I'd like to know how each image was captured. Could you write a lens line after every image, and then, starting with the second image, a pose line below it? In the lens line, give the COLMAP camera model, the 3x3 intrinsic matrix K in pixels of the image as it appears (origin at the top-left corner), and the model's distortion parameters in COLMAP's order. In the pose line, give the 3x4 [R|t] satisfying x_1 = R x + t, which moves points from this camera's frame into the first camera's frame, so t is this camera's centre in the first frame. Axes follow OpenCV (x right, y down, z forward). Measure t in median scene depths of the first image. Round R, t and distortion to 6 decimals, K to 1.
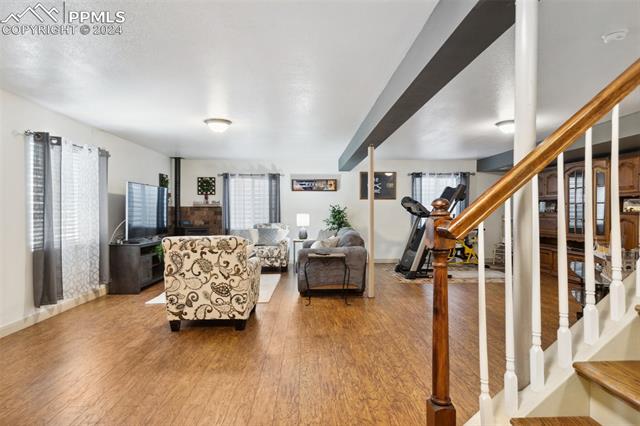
lens RADIAL K [[383.1, 0, 317.6], [0, 383.1, 211.8], [0, 0, 1]] dist [0.033621, 0.000705]
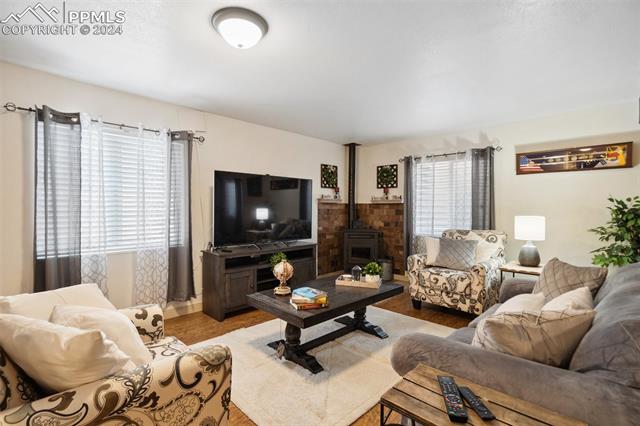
lens RADIAL K [[298.8, 0, 317.7], [0, 298.8, 212.8], [0, 0, 1]] dist [-0.000234, 0.000968]
pose [[0.693205, 0.014810, -0.720589, 0.055295], [-0.005298, 0.999867, 0.015453, -0.003816], [0.720721, -0.006894, 0.693191, 0.553899]]
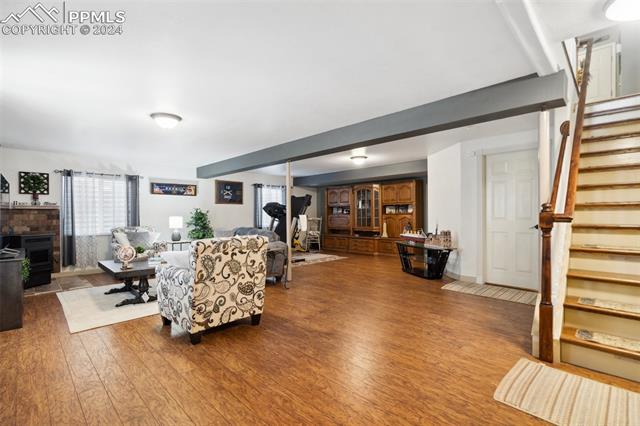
lens RADIAL K [[298.8, 0, 320.4], [0, 298.8, 214.9], [0, 0, 1]] dist [-0.000234, 0.000968]
pose [[0.717224, -0.005876, 0.696818, -0.339882], [0.008277, 0.999966, -0.000087, 0.004531], [-0.696794, 0.005830, 0.717248, 0.152237]]
